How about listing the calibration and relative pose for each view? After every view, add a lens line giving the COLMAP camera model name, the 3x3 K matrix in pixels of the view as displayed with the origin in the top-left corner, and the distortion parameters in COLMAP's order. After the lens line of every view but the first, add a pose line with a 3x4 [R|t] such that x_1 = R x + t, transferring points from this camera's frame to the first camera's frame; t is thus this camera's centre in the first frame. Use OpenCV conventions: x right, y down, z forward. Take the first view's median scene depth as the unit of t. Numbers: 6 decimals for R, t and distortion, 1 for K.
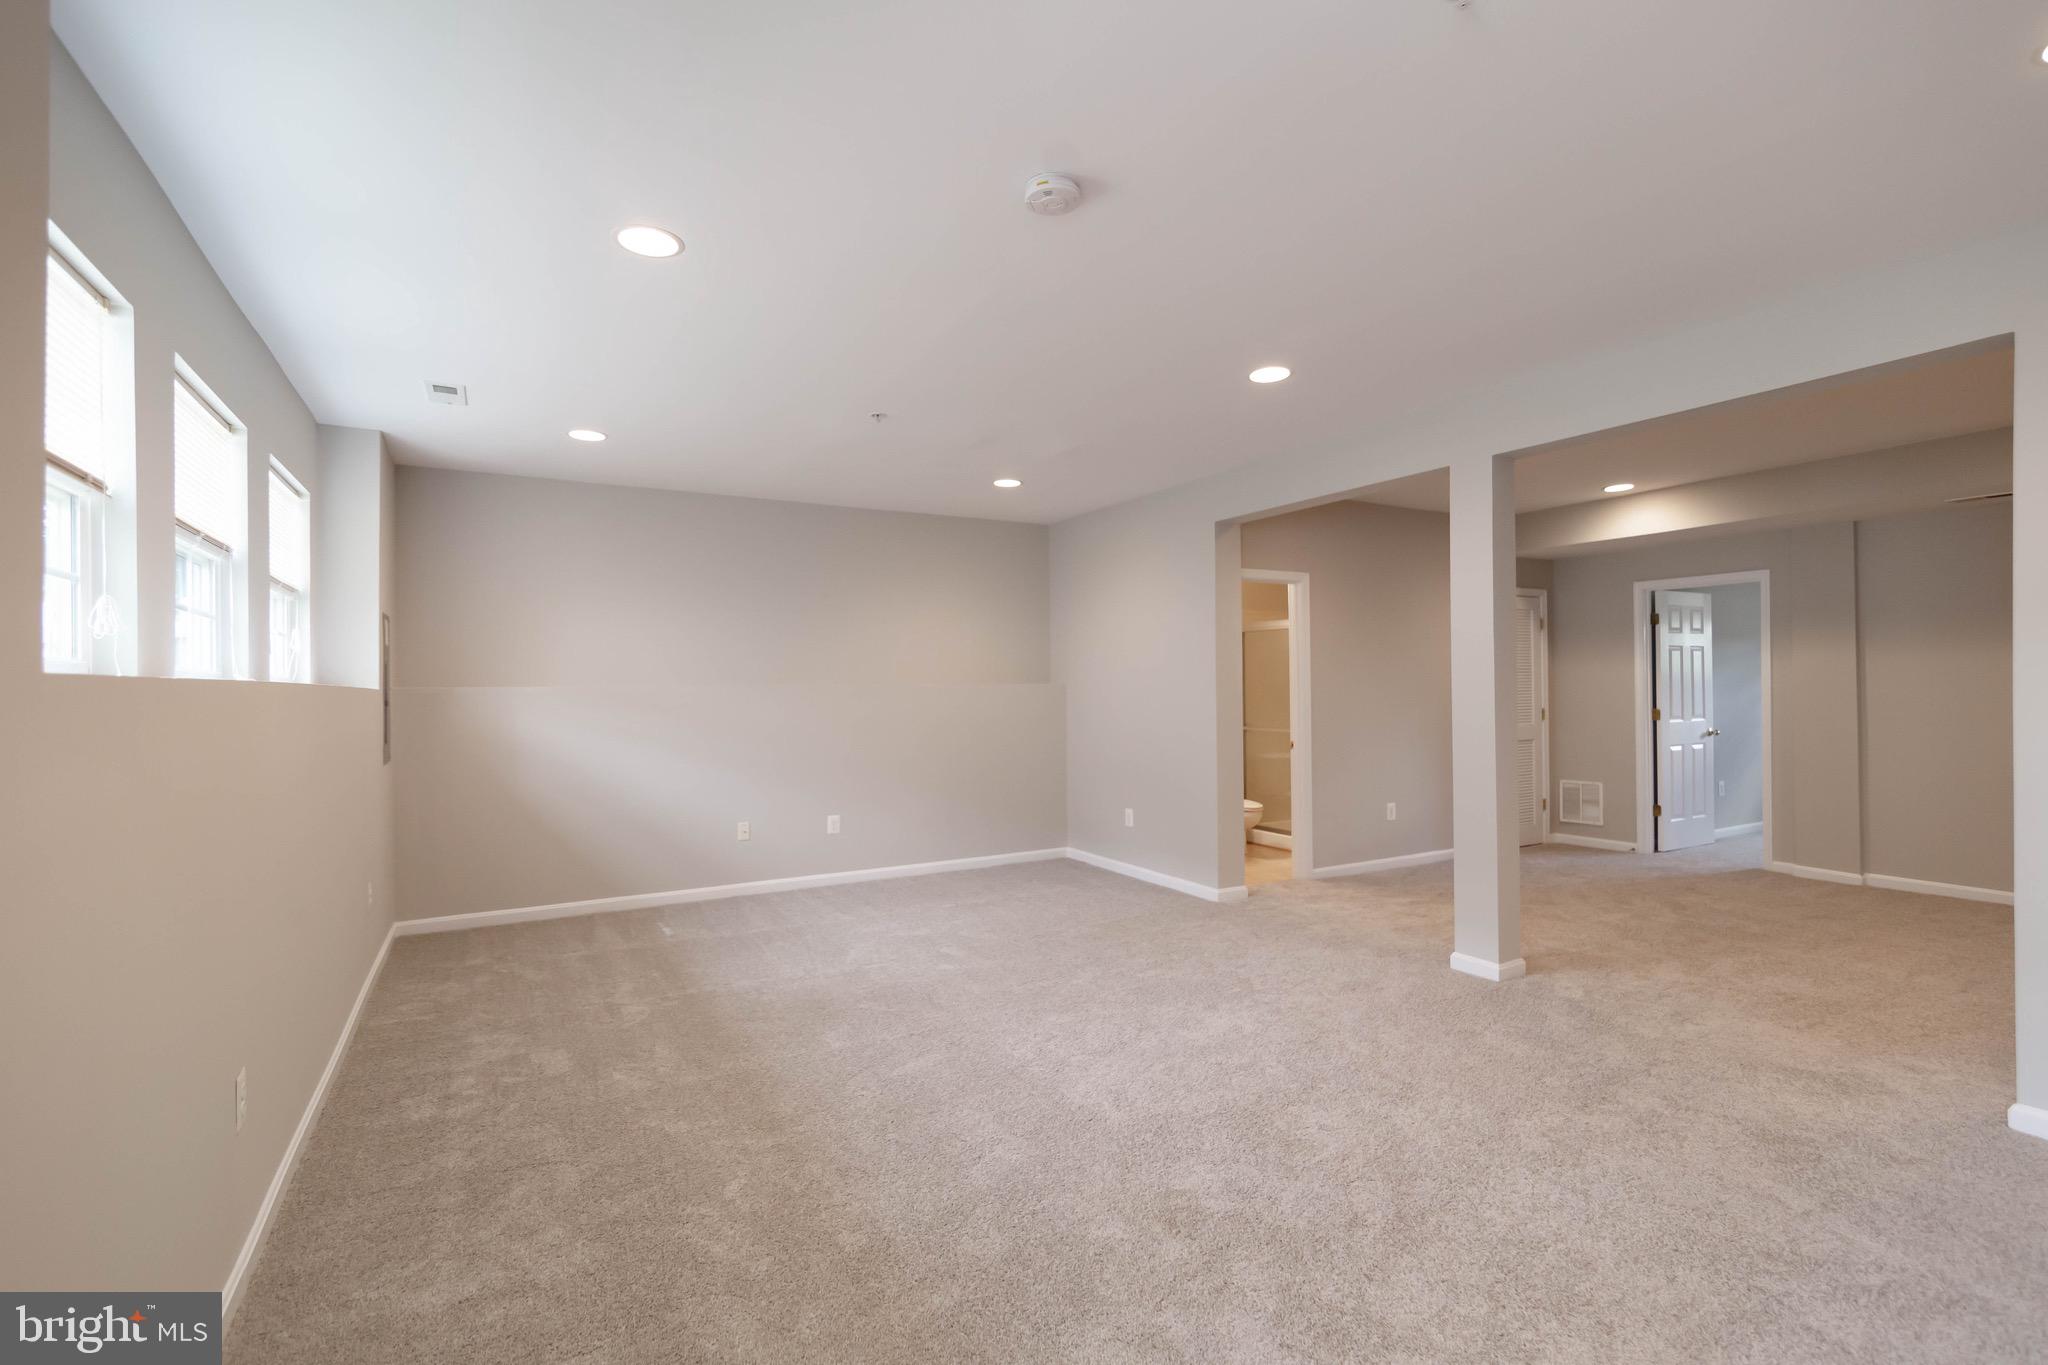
lens RADIAL K [[926.9, 0, 1029.8], [0, 926.9, 683.7], [0, 0, 1]] dist [0.001849, -0.001187]
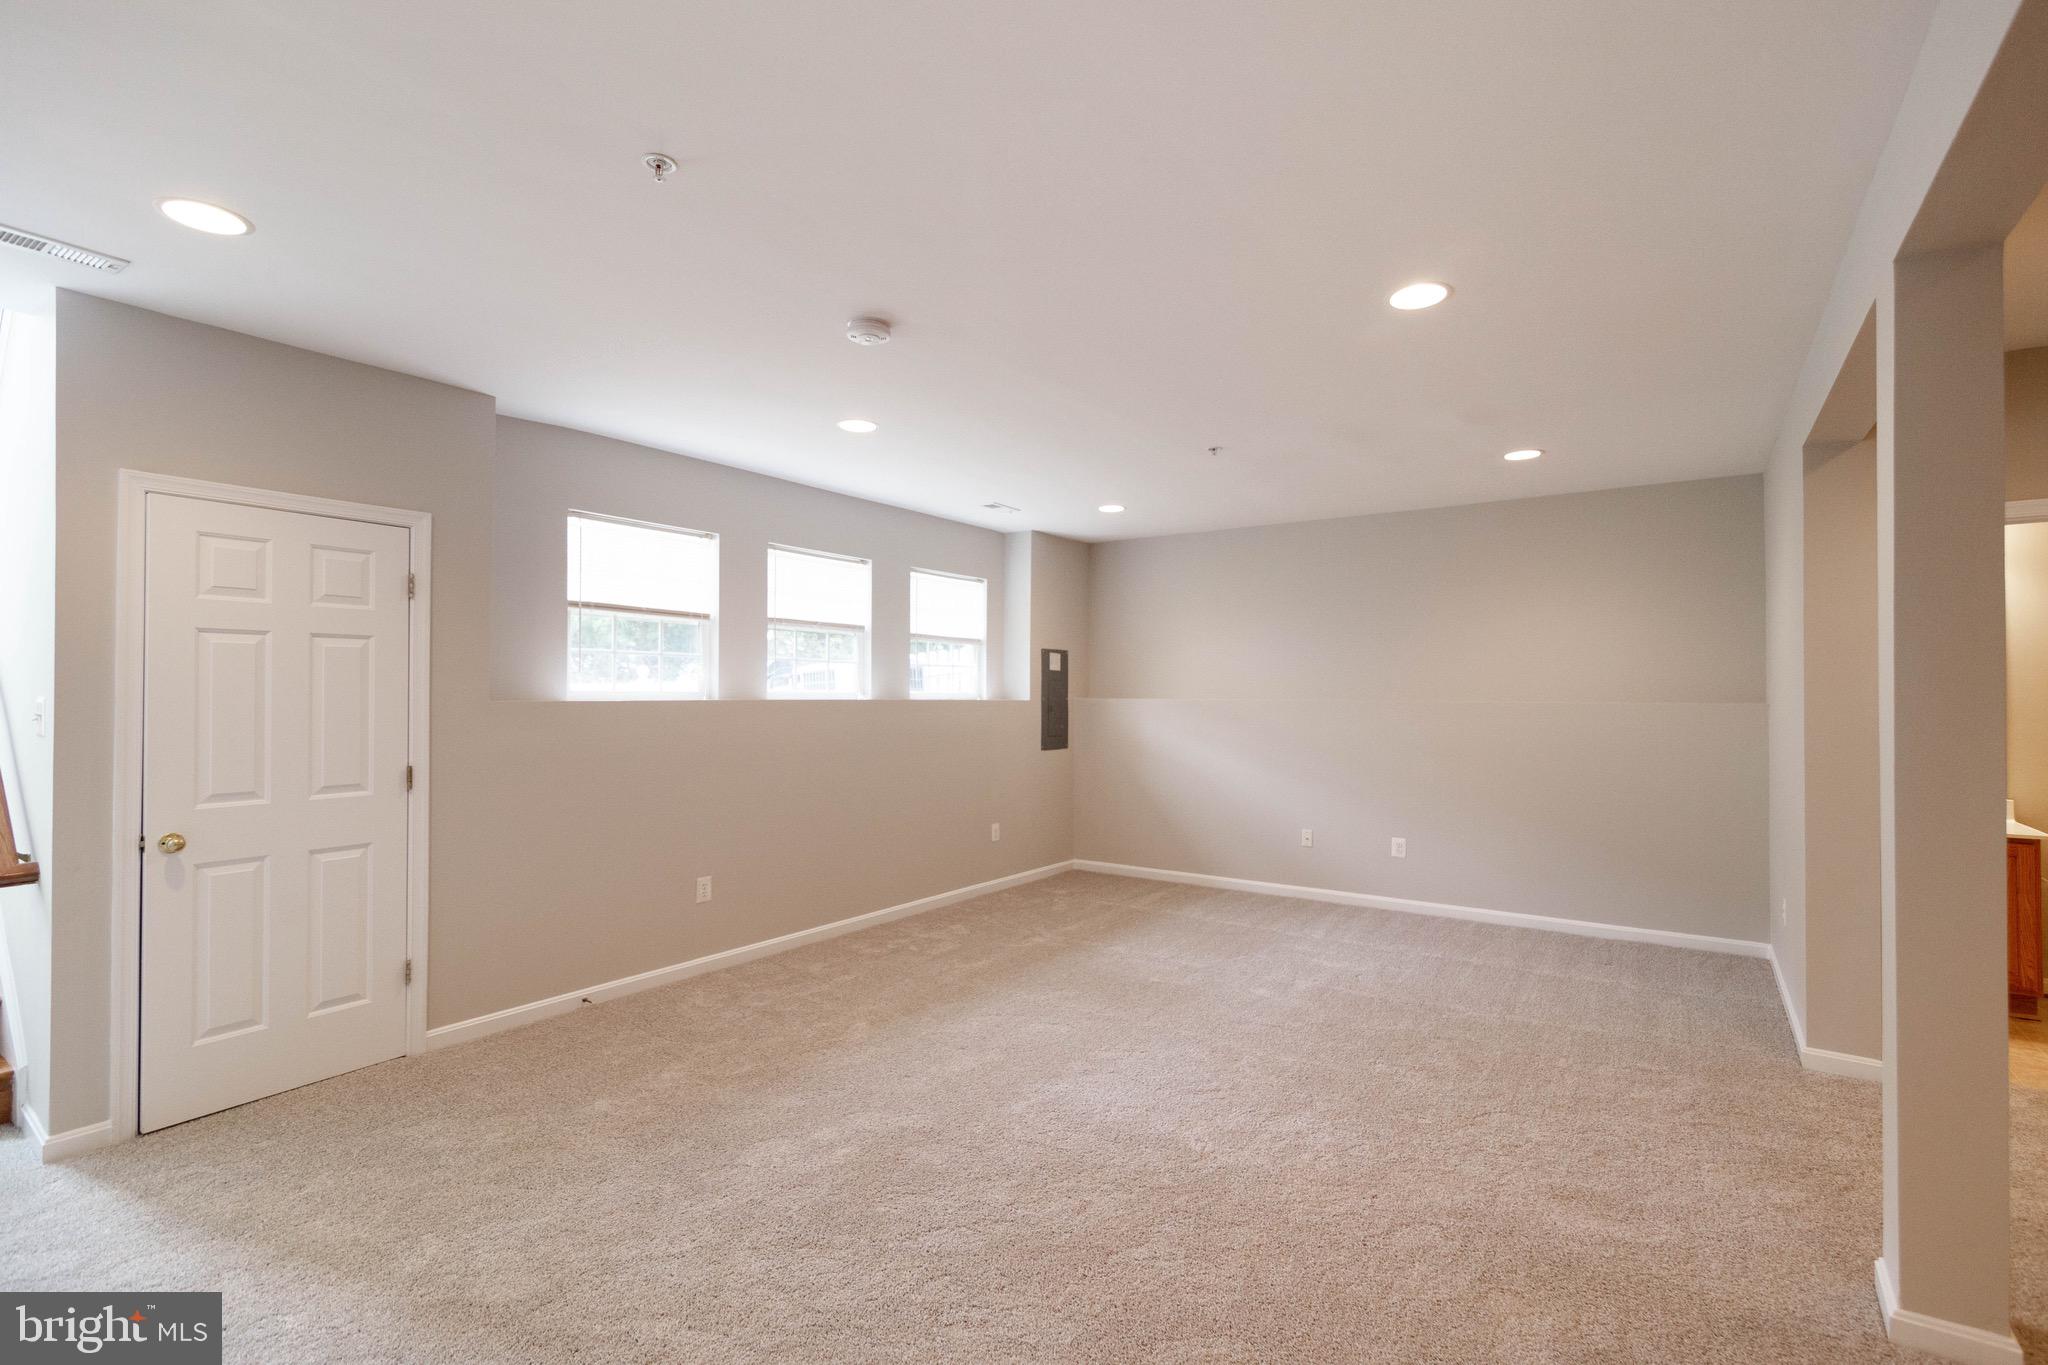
lens RADIAL K [[926.9, 0, 1031.6], [0, 926.9, 683.3], [0, 0, 1]] dist [0.001849, -0.001187]
pose [[0.425424, 0.000171, -0.904994, 0.705438], [-0.003277, 0.999994, -0.001352, -0.020834], [0.904988, 0.003541, 0.425422, 0.362480]]
